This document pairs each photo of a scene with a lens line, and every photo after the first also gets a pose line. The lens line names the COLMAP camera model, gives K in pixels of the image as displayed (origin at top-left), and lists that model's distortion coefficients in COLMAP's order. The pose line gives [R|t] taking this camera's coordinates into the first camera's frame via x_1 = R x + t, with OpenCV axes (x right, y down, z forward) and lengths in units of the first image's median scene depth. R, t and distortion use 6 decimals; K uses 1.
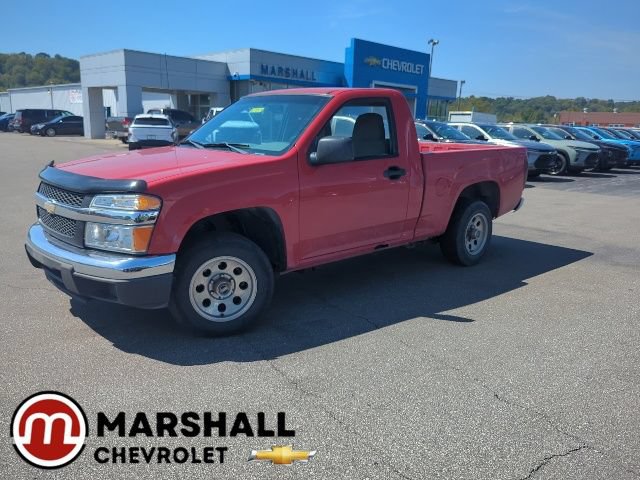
lens RADIAL K [[540.8, 0, 320.8], [0, 540.8, 236.1], [0, 0, 1]] dist [0.035848, -0.027377]
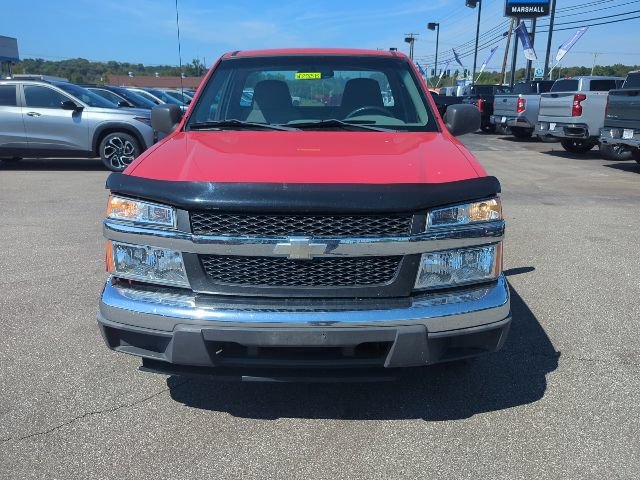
lens RADIAL K [[540.8, 0, 314.3], [0, 540.8, 239.6], [0, 0, 1]] dist [0.035848, -0.027377]
pose [[0.698049, -0.209834, 0.684614, -0.790706], [0.162371, 0.977579, 0.134071, -0.123508], [-0.697397, 0.017573, 0.716469, 0.517572]]
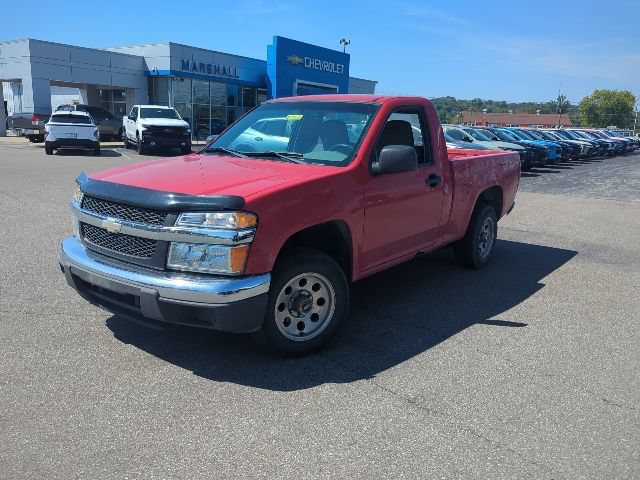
lens RADIAL K [[540.8, 0, 318.9], [0, 540.8, 240.7], [0, 0, 1]] dist [0.035848, -0.027377]
pose [[0.986230, -0.027373, 0.163101, -0.275138], [0.025289, 0.999570, 0.014841, -0.029194], [-0.163437, -0.010512, 0.986498, 0.046850]]
